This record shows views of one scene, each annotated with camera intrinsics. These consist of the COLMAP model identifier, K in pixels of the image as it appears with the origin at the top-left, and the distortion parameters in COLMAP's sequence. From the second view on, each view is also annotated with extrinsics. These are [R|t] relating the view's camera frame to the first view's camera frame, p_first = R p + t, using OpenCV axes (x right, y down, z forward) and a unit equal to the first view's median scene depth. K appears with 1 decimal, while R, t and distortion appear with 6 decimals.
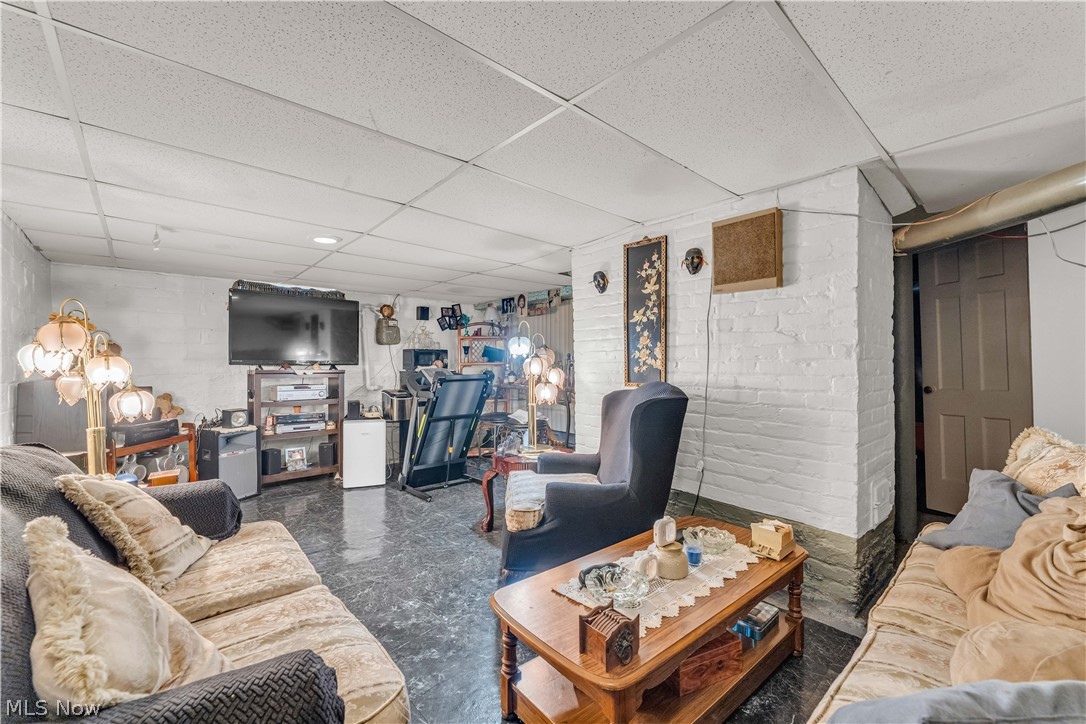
lens RADIAL K [[448.0, 0, 543.0], [0, 448.0, 362.0], [0, 0, 1]] dist [0.000815, 0.000267]
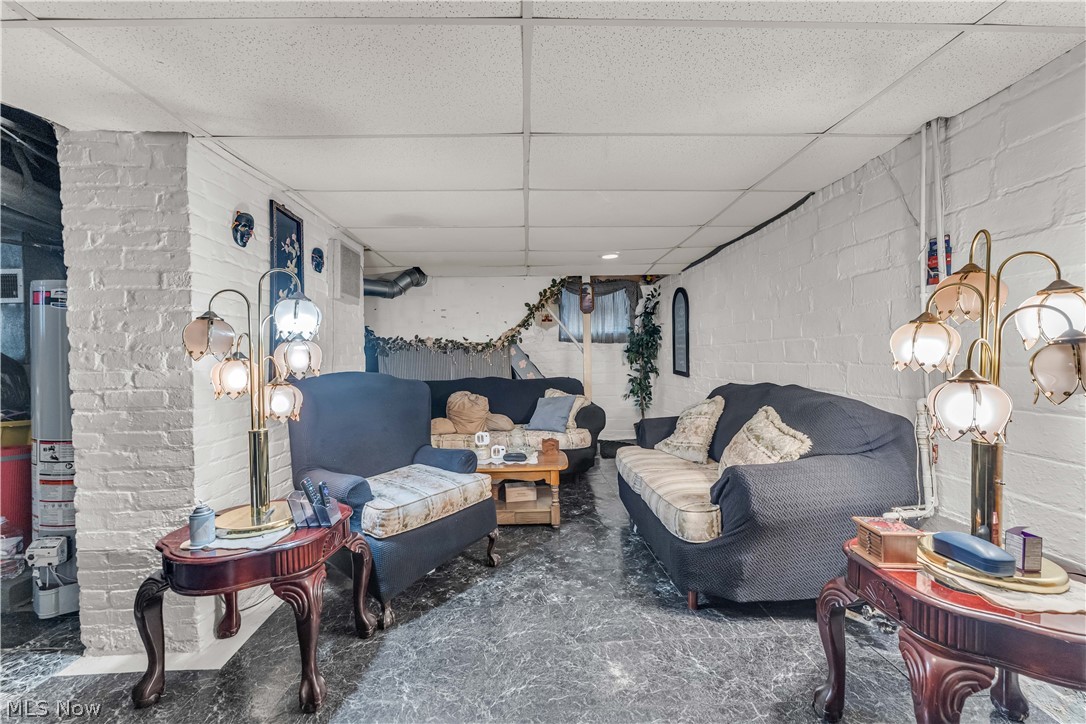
lens RADIAL K [[448.0, 0, 543.0], [0, 448.0, 362.0], [0, 0, 1]] dist [0.000815, 0.000267]
pose [[-0.776665, 0.007400, 0.629870, -0.824070], [0.011634, 0.999929, 0.002597, 0.023274], [-0.629806, 0.009345, -0.776696, 1.640008]]
